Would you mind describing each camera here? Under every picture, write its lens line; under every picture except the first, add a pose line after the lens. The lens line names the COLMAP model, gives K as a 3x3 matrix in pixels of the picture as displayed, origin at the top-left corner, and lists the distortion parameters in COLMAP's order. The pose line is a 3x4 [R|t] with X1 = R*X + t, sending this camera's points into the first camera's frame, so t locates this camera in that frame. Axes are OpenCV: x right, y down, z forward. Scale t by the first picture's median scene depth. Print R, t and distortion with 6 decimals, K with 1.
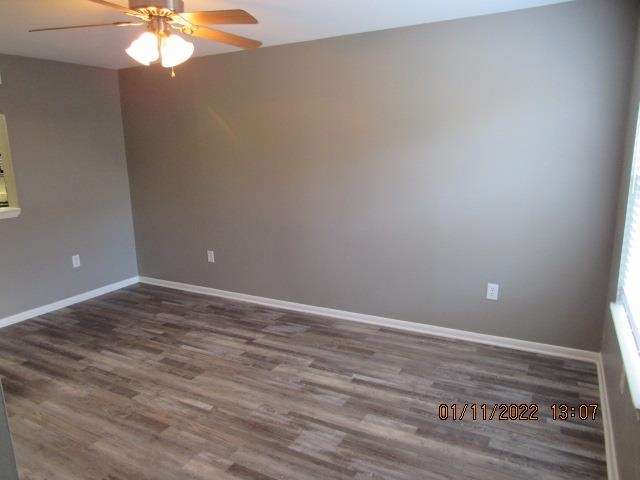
lens RADIAL K [[461.6, 0, 319.8], [0, 461.6, 242.9], [0, 0, 1]] dist [-0.007561, -0.019121]
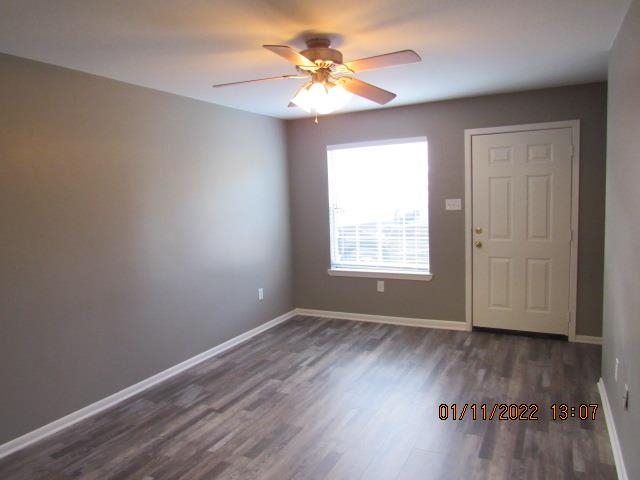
lens RADIAL K [[461.6, 0, 319.6], [0, 461.6, 239.0], [0, 0, 1]] dist [-0.007561, -0.019121]
pose [[-0.031939, -0.068793, 0.997120, -1.020895], [0.239414, 0.968058, 0.074457, -0.119873], [-0.970392, 0.241103, -0.014449, 0.757292]]
